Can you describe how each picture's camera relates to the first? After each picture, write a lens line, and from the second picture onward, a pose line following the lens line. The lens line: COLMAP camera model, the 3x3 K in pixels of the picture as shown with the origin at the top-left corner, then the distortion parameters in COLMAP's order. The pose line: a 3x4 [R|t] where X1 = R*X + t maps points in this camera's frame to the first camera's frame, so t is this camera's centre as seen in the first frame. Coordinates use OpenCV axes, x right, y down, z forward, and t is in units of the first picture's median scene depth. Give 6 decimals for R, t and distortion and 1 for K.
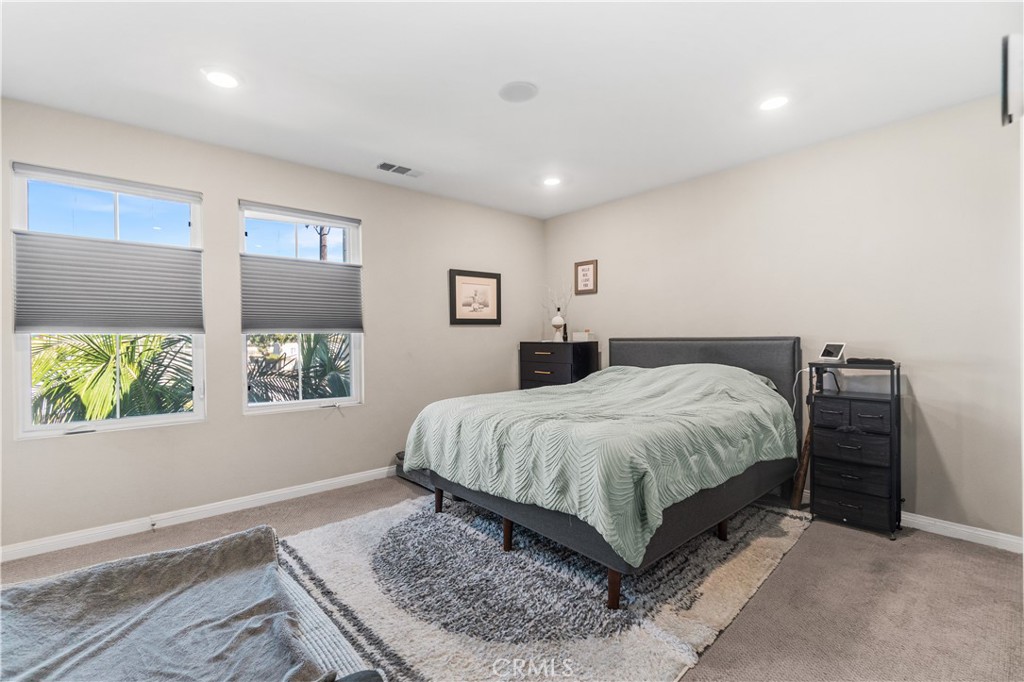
lens RADIAL K [[454.1, 0, 507.5], [0, 454.1, 336.4], [0, 0, 1]] dist [-0.033729, 0.006621]
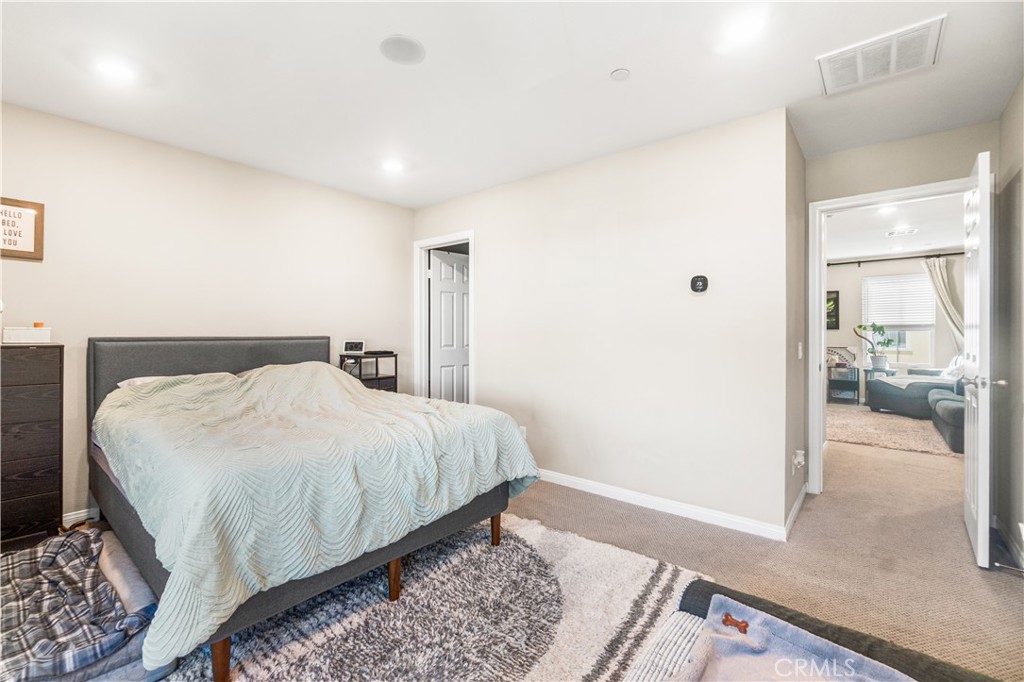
lens RADIAL K [[454.1, 0, 504.9], [0, 454.1, 339.0], [0, 0, 1]] dist [-0.033729, 0.006621]
pose [[-0.159295, -0.005973, 0.987213, -0.730800], [0.003409, 0.999972, 0.006600, 0.003072], [-0.987225, 0.004416, -0.159270, 0.824501]]
